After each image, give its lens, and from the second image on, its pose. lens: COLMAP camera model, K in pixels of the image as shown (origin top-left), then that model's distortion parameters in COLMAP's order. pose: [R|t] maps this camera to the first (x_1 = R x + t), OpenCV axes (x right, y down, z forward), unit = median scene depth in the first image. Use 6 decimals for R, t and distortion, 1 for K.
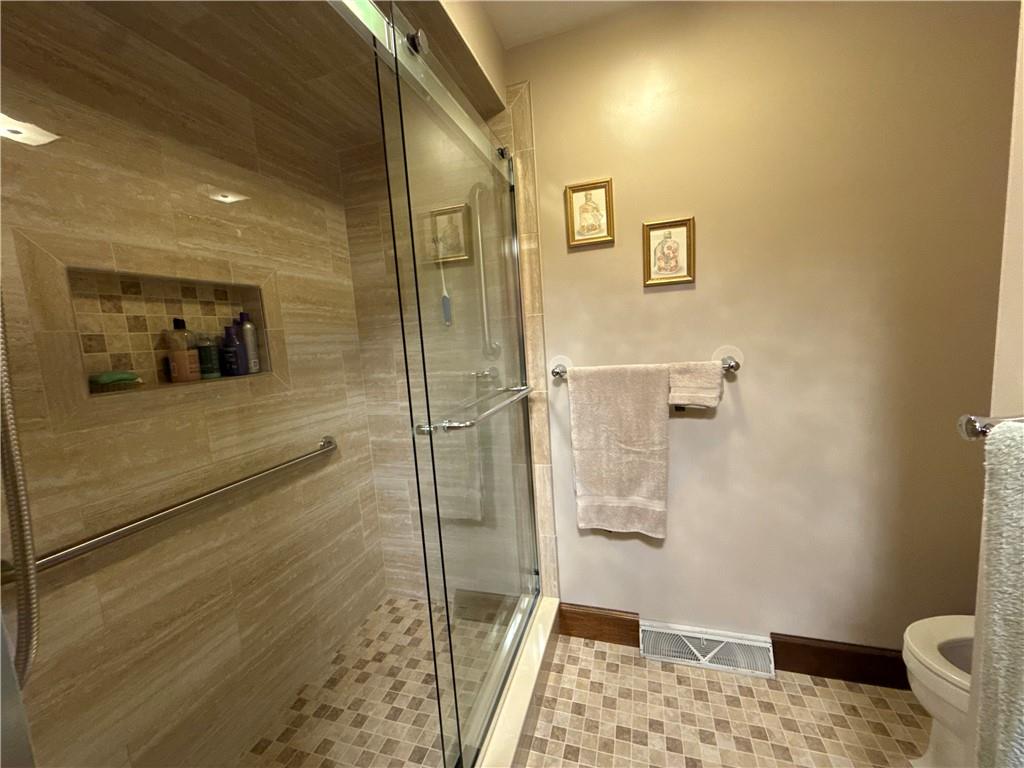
lens RADIAL K [[409.4, 0, 515.8], [0, 409.4, 383.3], [0, 0, 1]] dist [0.000559, 0.000760]
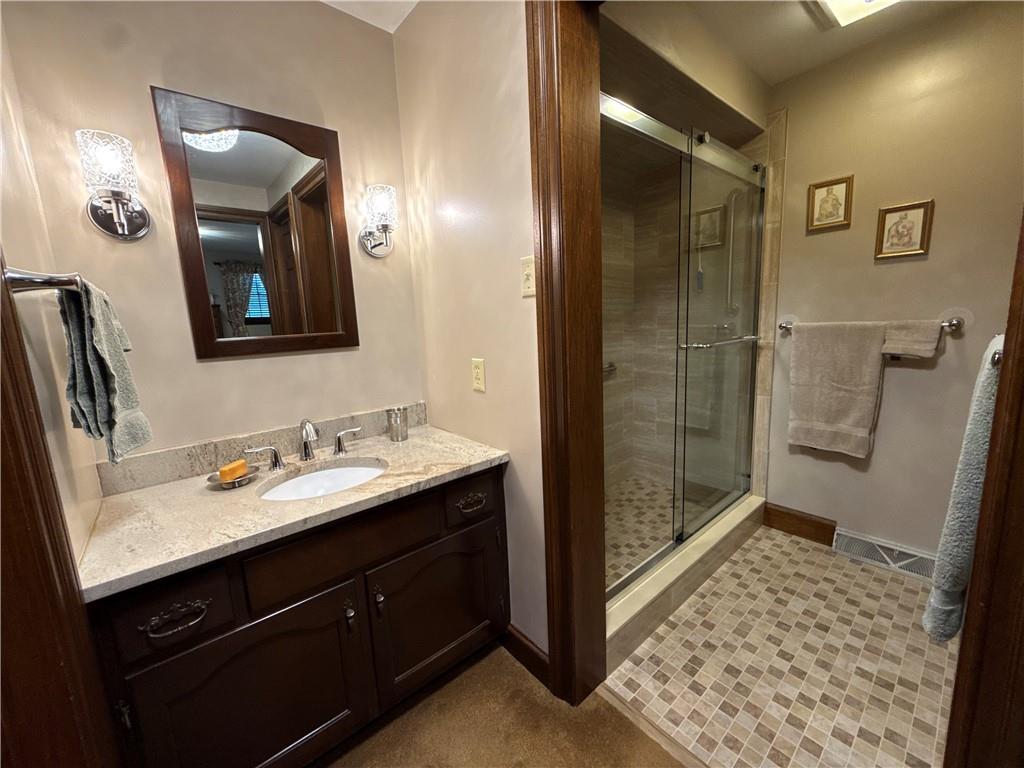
lens RADIAL K [[409.4, 0, 510.3], [0, 409.4, 382.9], [0, 0, 1]] dist [0.000559, 0.000760]
pose [[0.841751, 0.112305, -0.528056, 0.074088], [-0.076844, 0.993089, 0.088712, 0.104847], [0.534370, -0.034096, 0.844563, -0.619046]]
